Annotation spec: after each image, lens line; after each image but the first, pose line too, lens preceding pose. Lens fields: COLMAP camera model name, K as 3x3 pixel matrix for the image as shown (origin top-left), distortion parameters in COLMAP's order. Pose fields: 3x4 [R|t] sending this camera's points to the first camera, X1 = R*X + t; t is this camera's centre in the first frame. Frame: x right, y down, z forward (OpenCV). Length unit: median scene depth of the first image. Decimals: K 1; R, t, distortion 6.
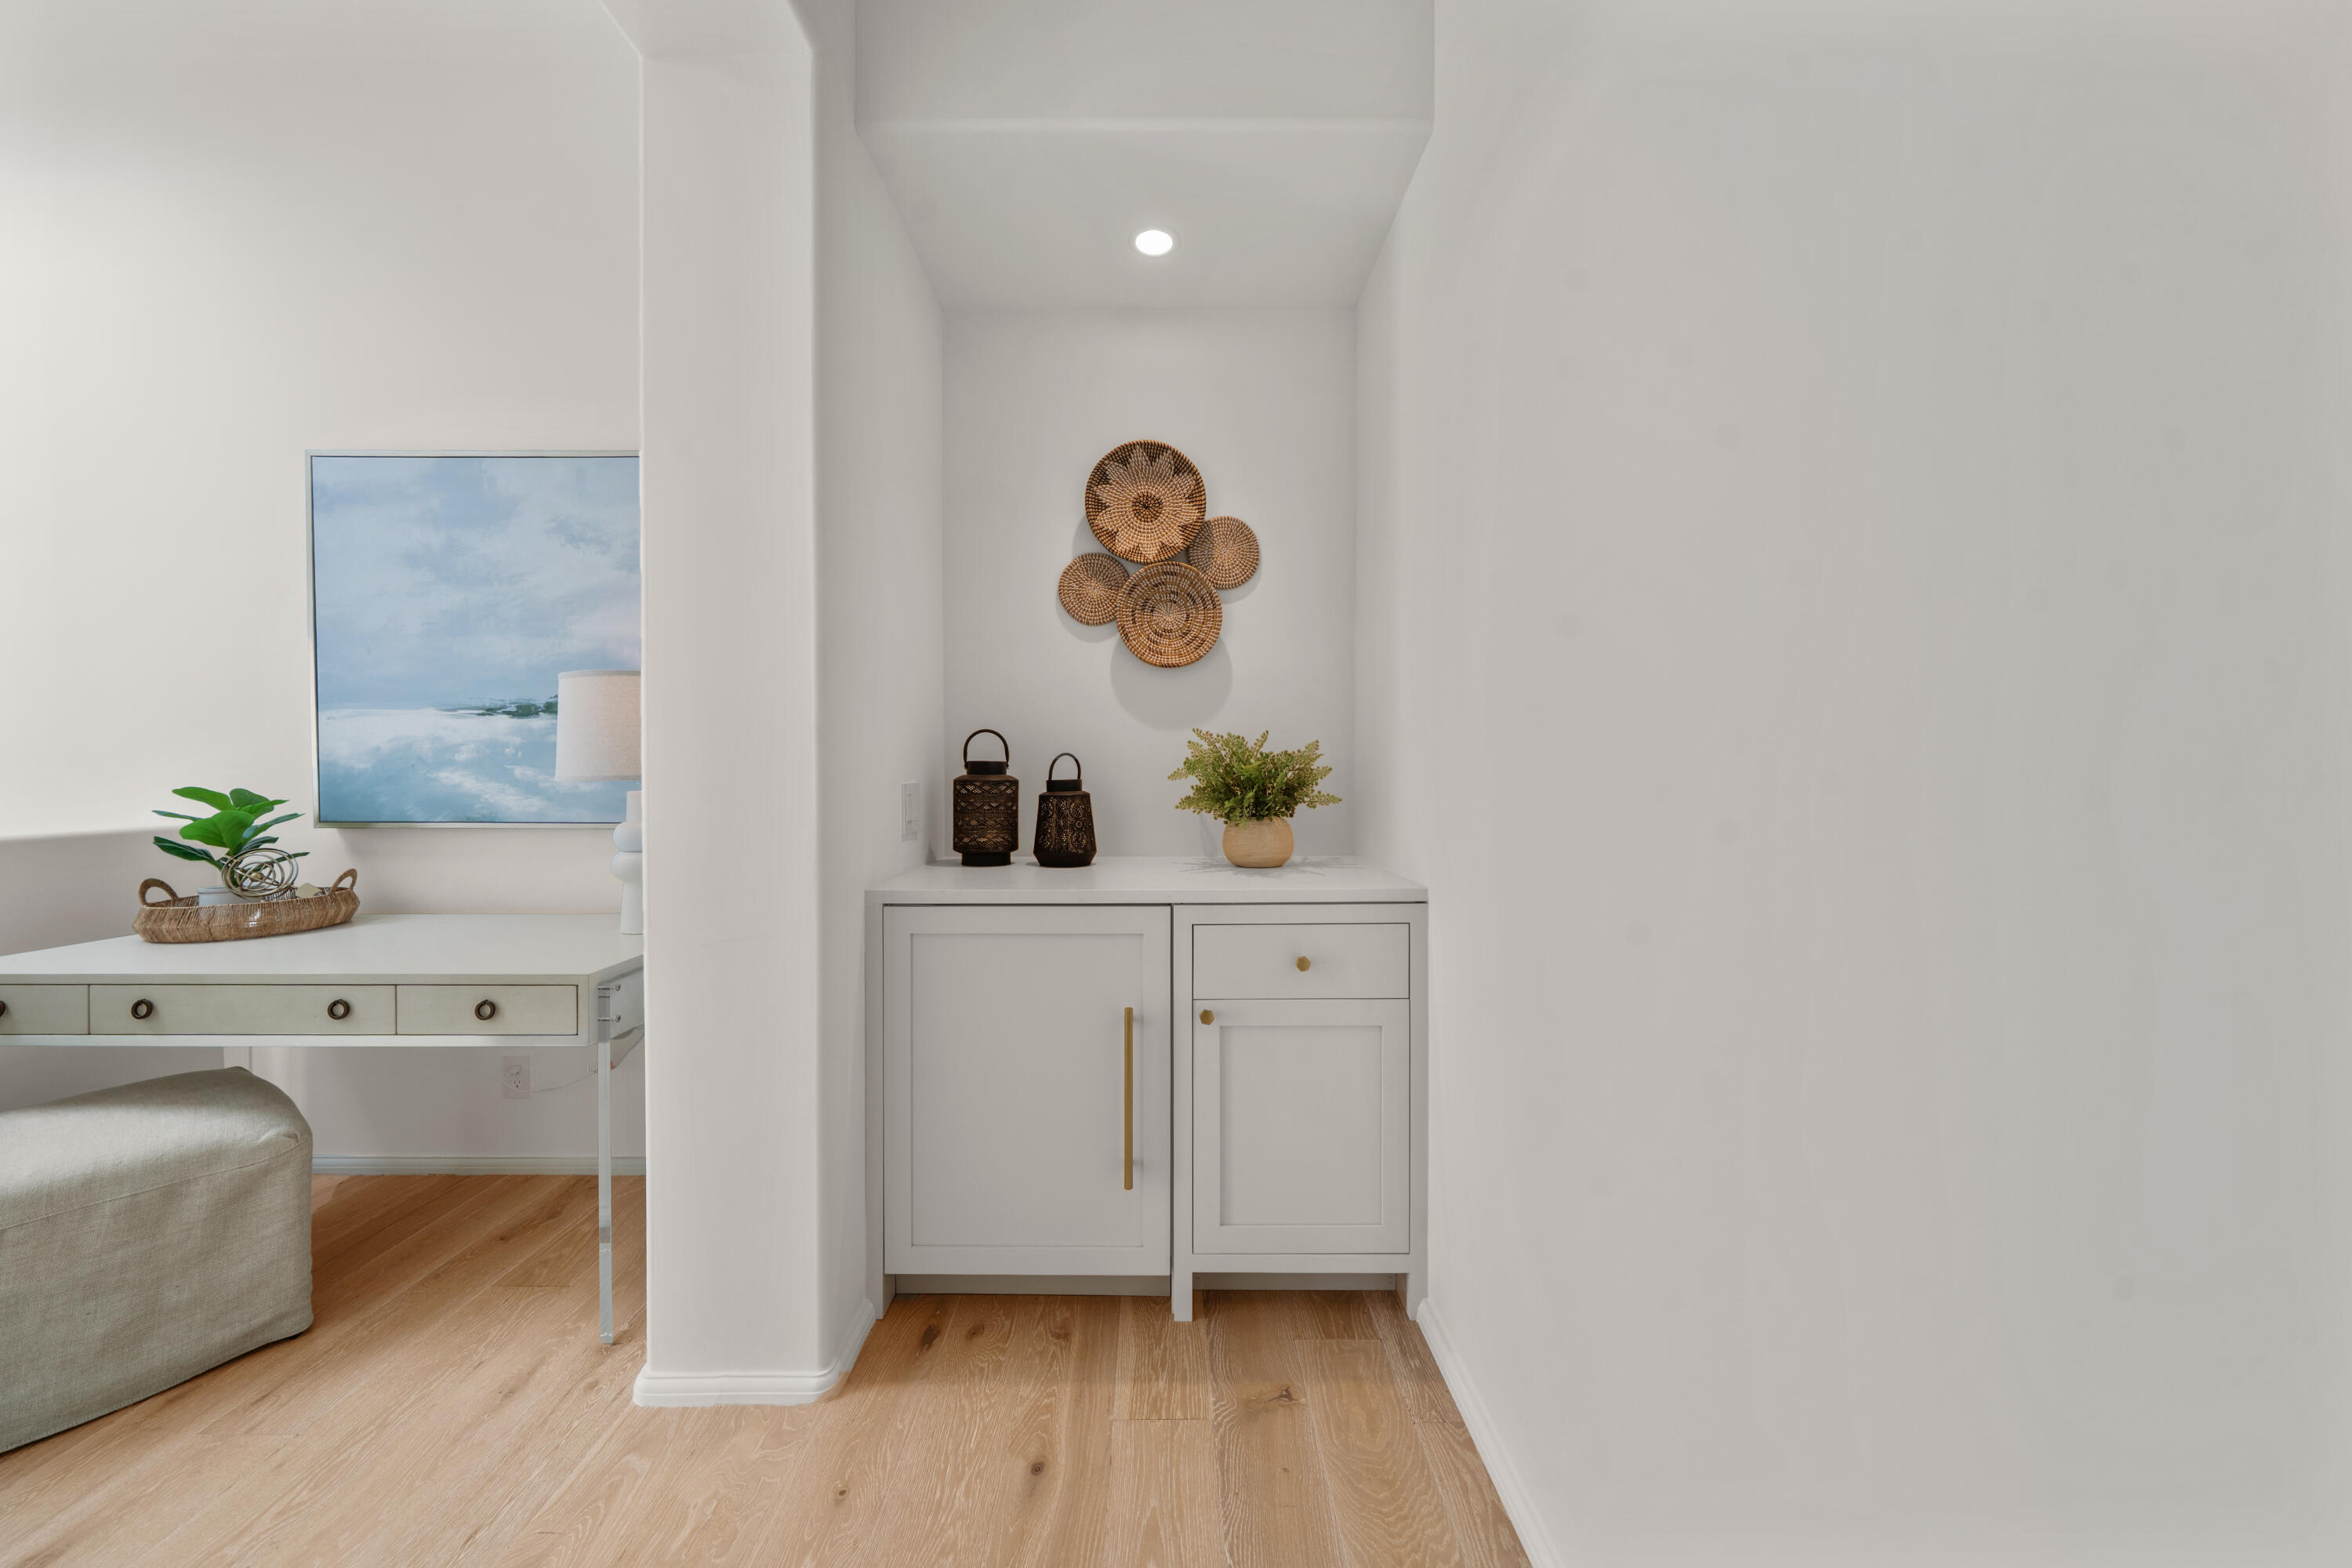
lens RADIAL K [[813.9, 0, 1164.9], [0, 813.9, 775.2], [0, 0, 1]] dist [-0.001460, 0.000208]
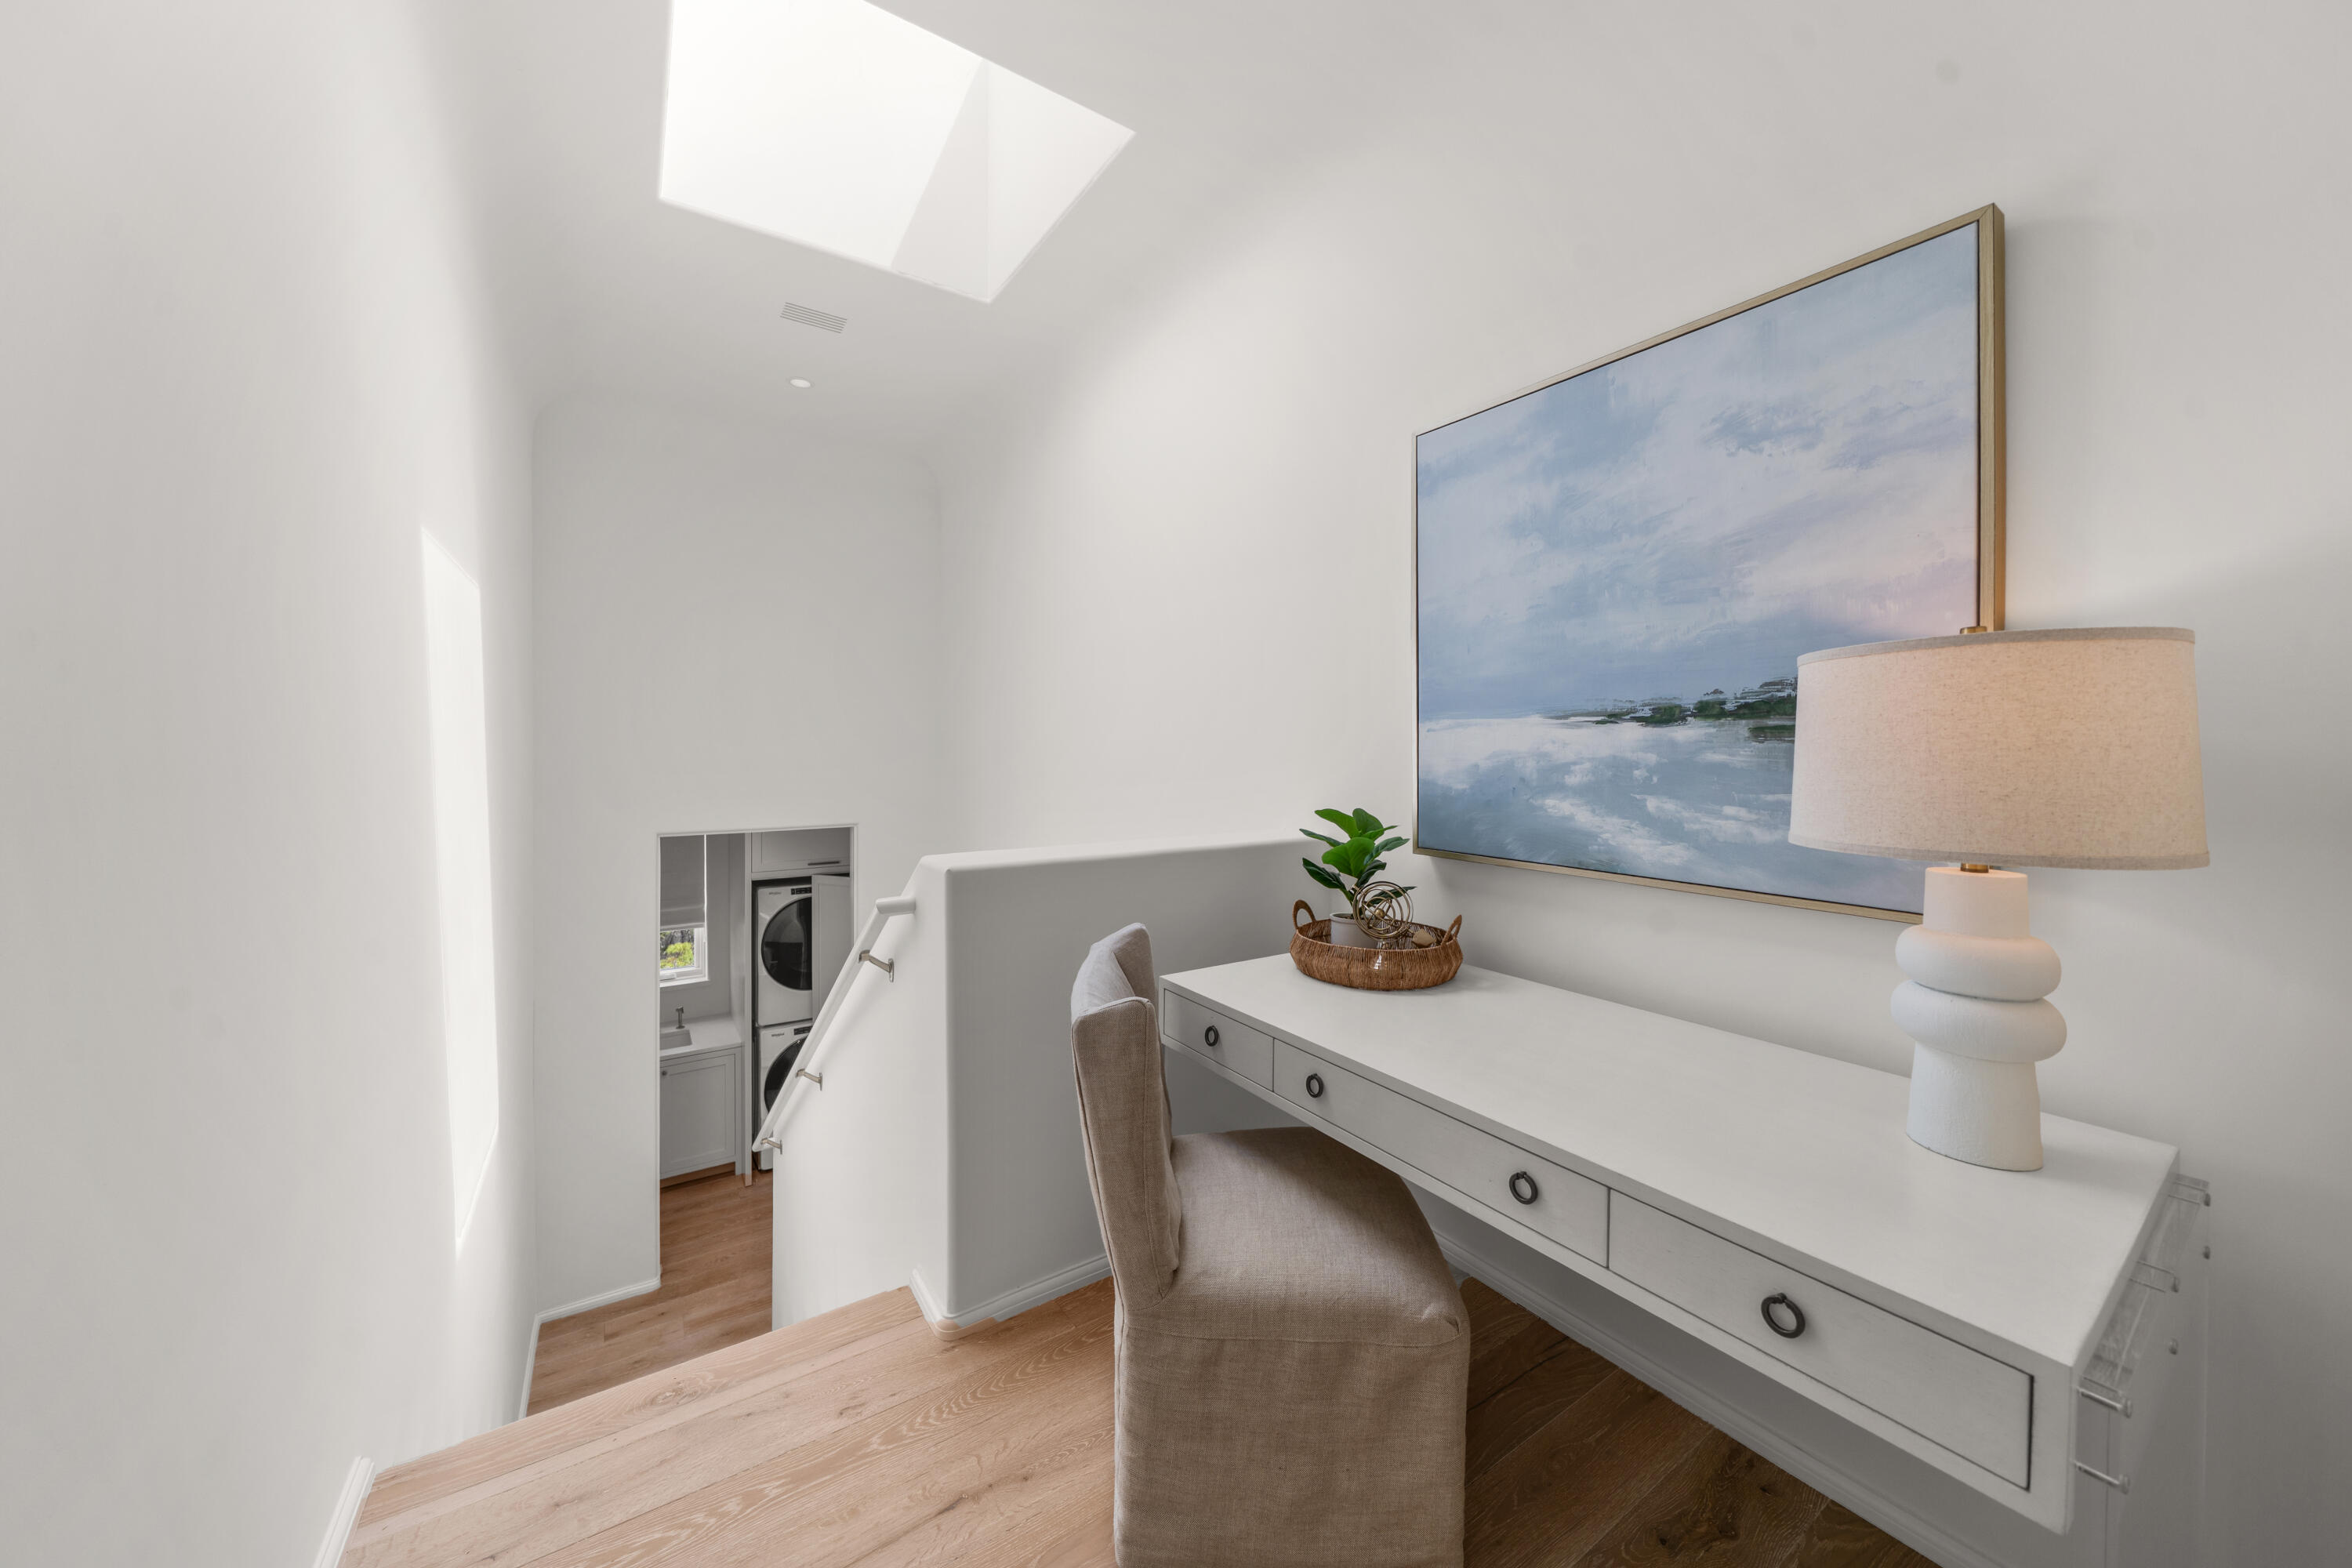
lens RADIAL K [[814.4, 0, 1168.7], [0, 814.4, 762.9], [0, 0, 1]] dist [-0.007499, -0.000088]
pose [[0.552142, 0.018826, -0.833538, -0.451217], [-0.013563, 0.999816, 0.013597, -0.043248], [0.833640, 0.003798, 0.552295, 0.282053]]
